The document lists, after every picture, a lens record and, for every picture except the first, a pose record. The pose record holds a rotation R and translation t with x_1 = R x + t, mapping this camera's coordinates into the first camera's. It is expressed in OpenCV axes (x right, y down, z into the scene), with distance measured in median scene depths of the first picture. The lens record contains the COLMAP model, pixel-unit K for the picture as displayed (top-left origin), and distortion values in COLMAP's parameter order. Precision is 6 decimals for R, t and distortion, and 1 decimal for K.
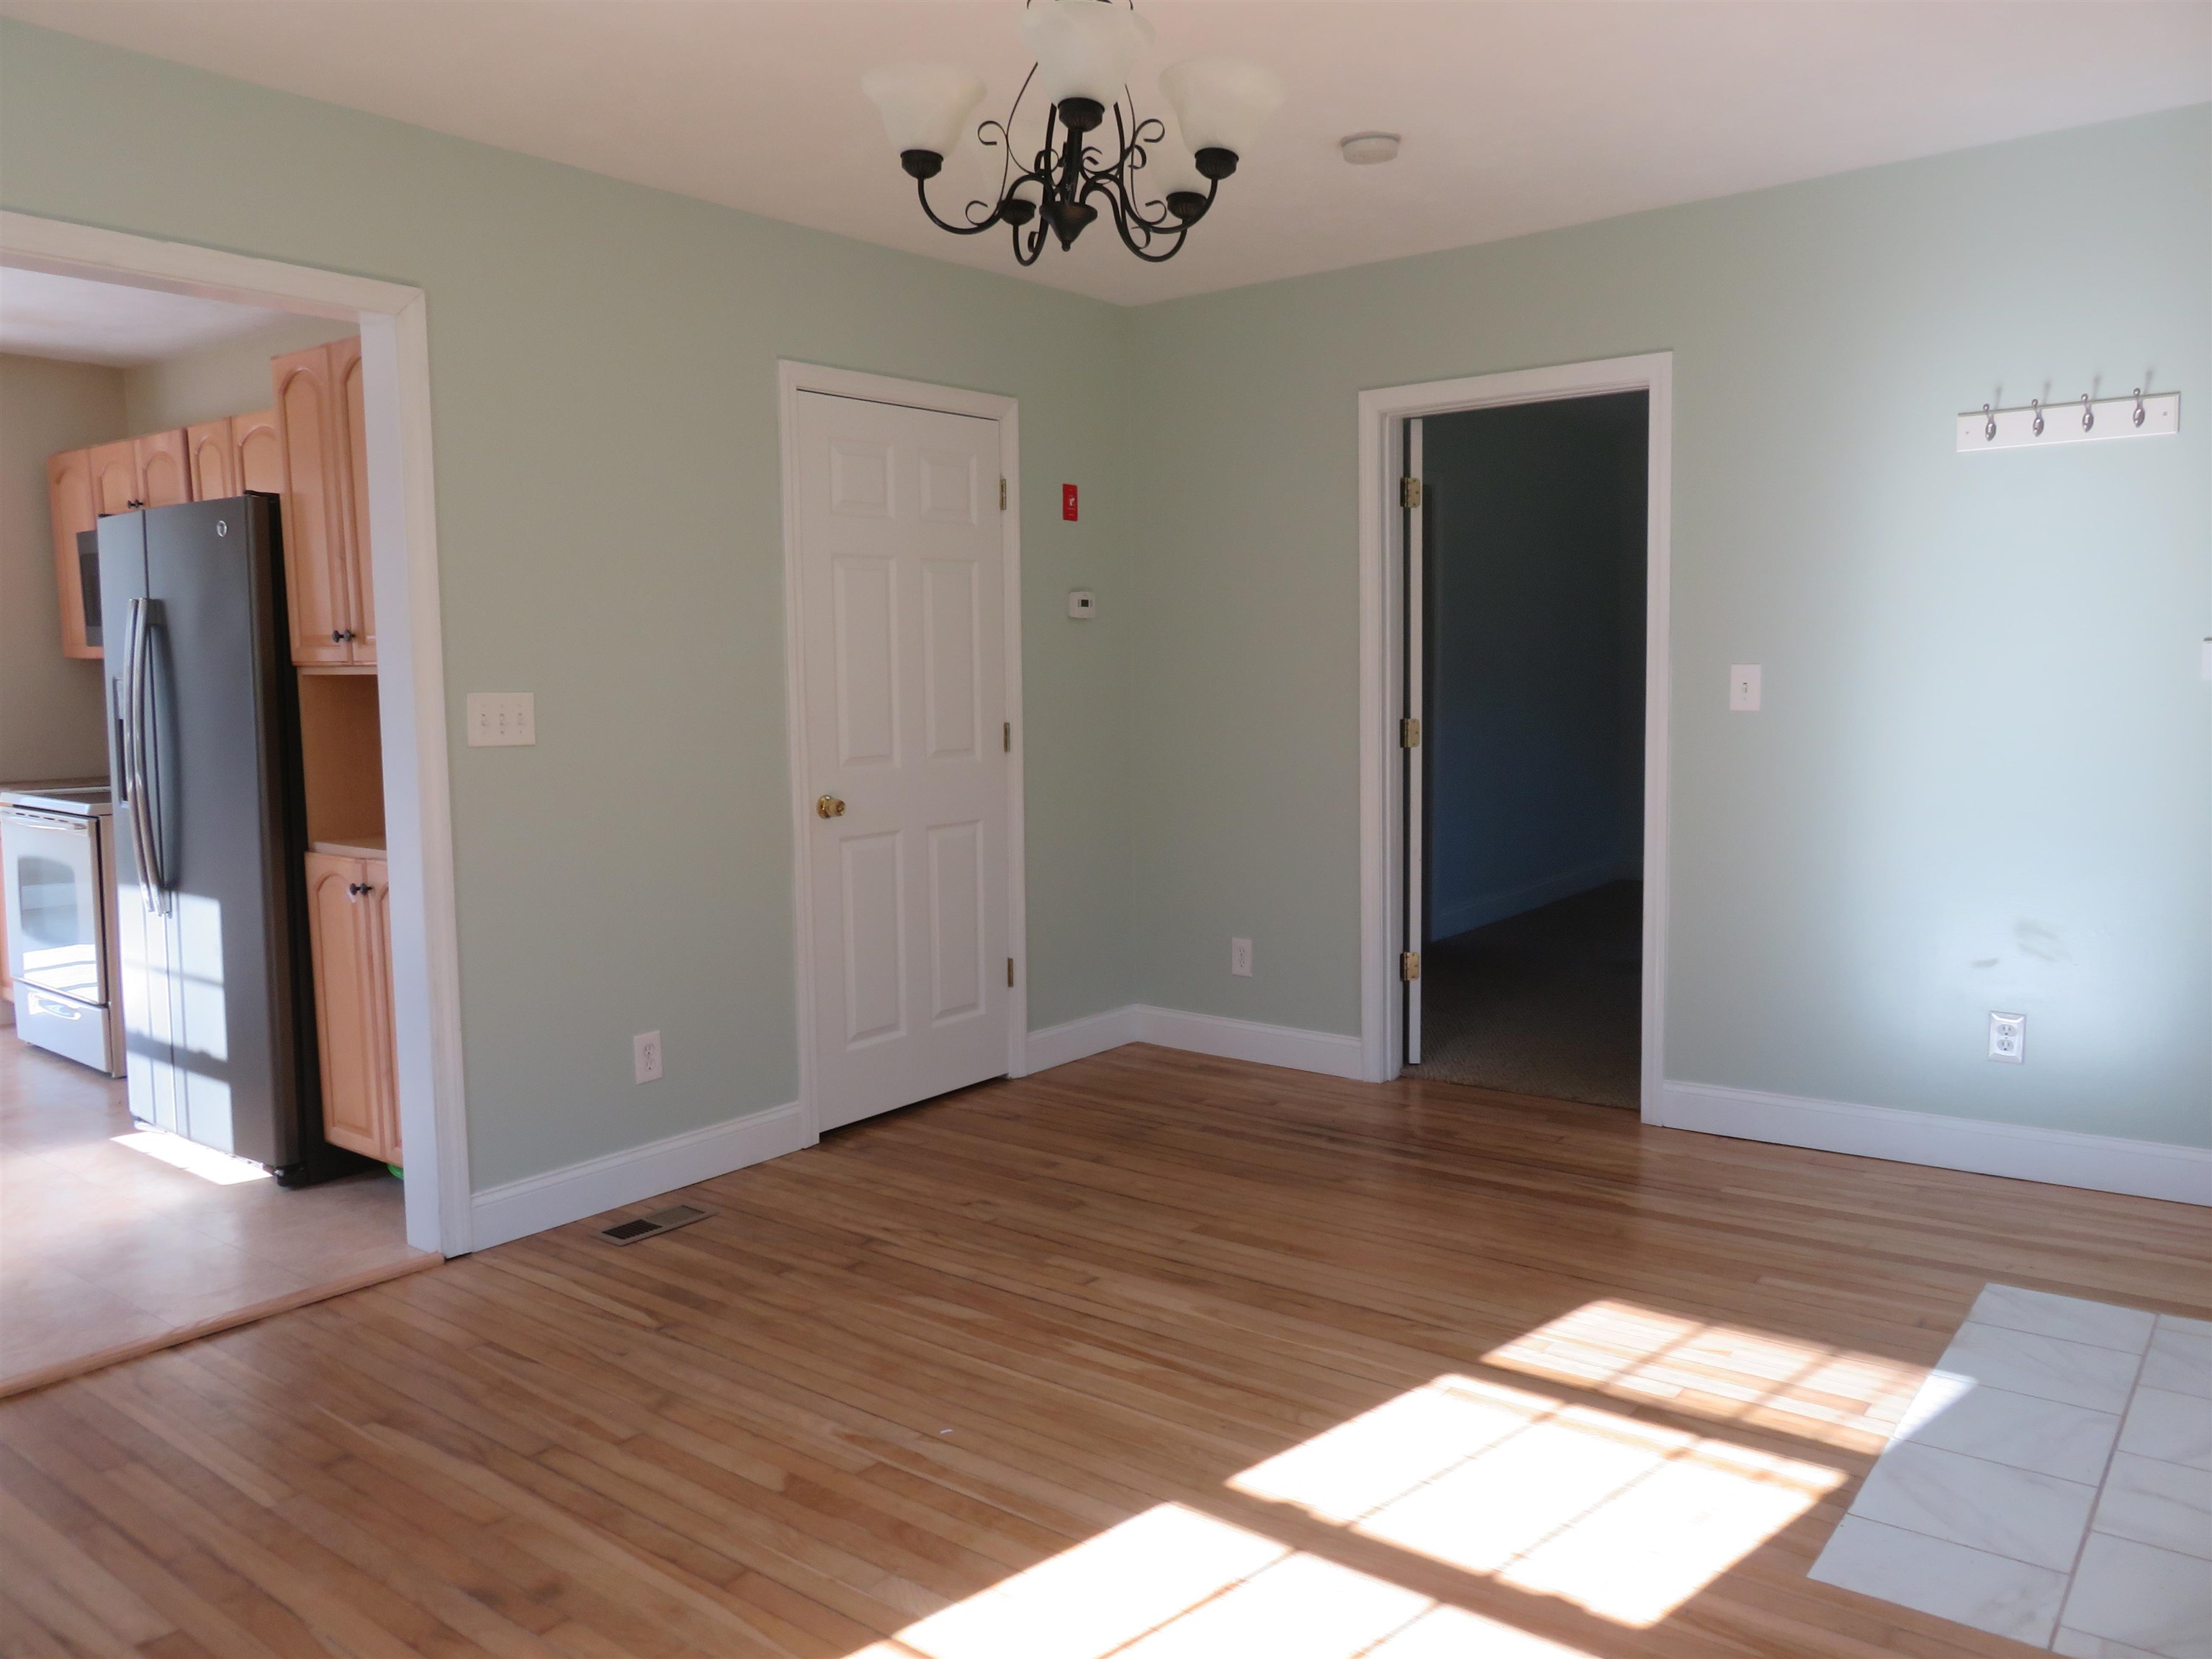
lens RADIAL K [[1624.7, 0, 1105.6], [0, 1624.7, 834.7], [0, 0, 1]] dist [-0.021760, 0.002310]
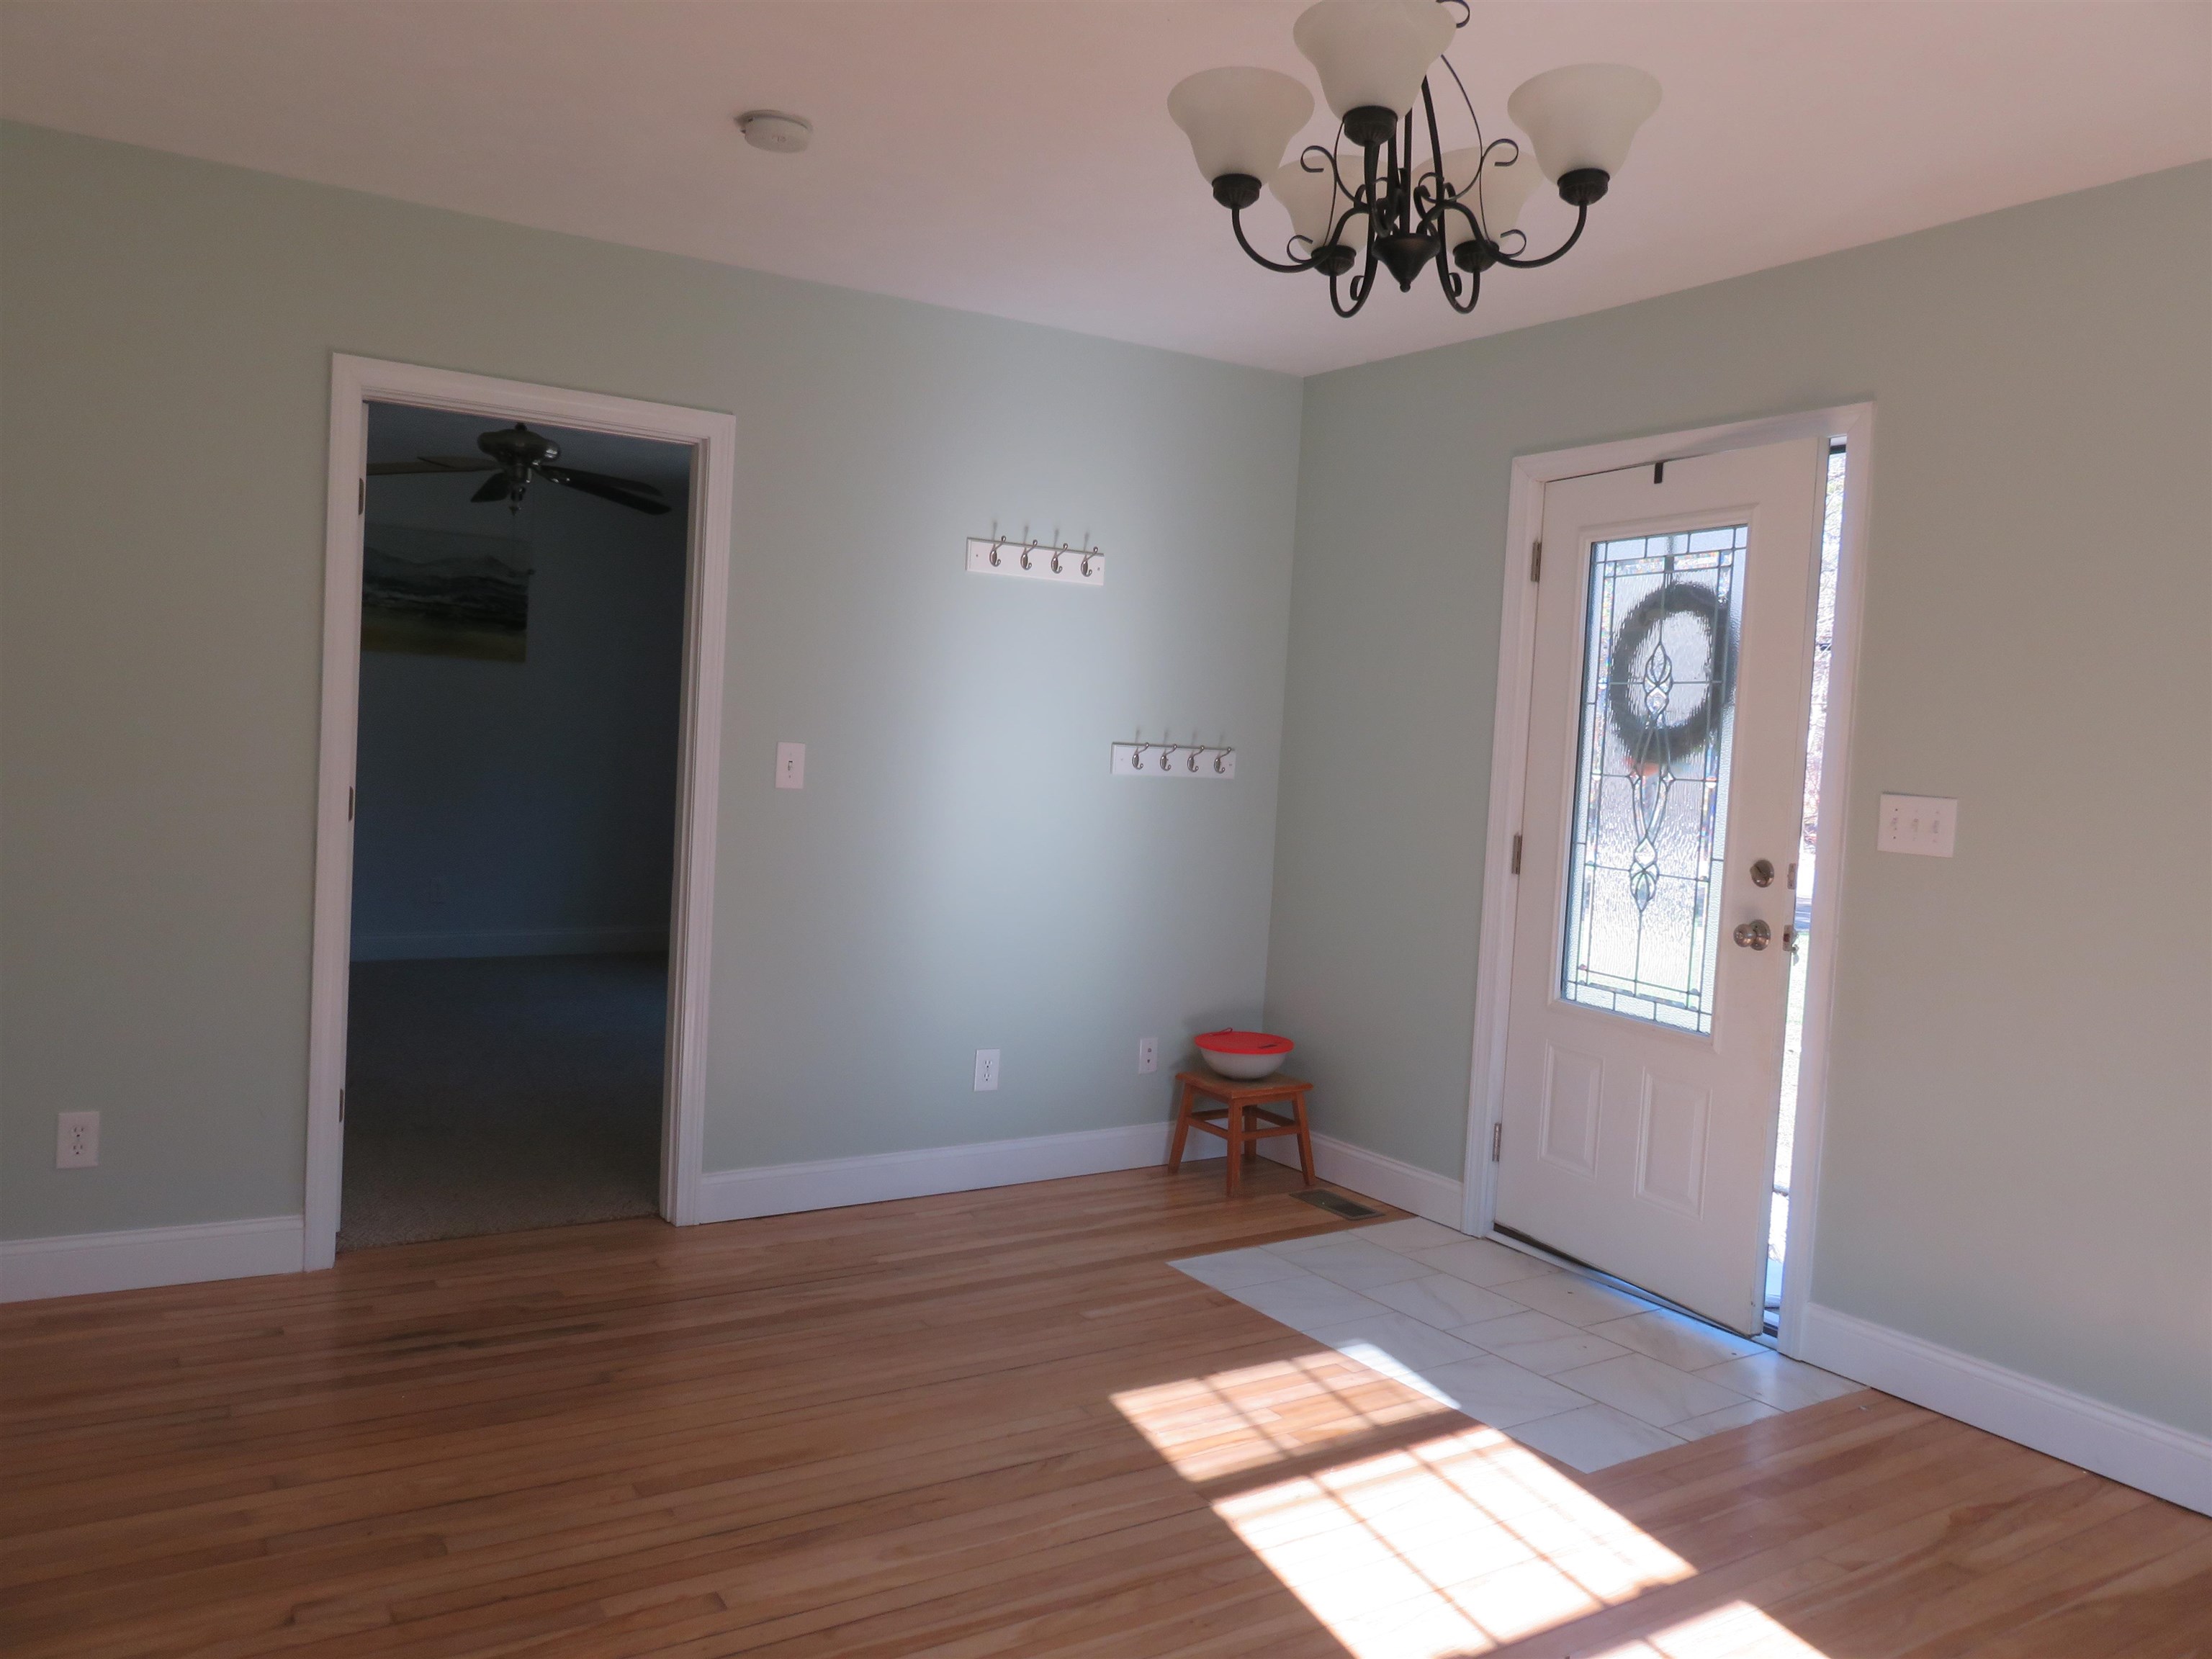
lens RADIAL K [[1624.7, 0, 1106.2], [0, 1624.7, 821.6], [0, 0, 1]] dist [-0.021760, 0.002310]
pose [[0.329470, -0.008004, 0.944132, -0.556271], [0.038912, 0.999230, -0.005107, -0.048112], [-0.943364, 0.038421, 0.329528, 0.540932]]
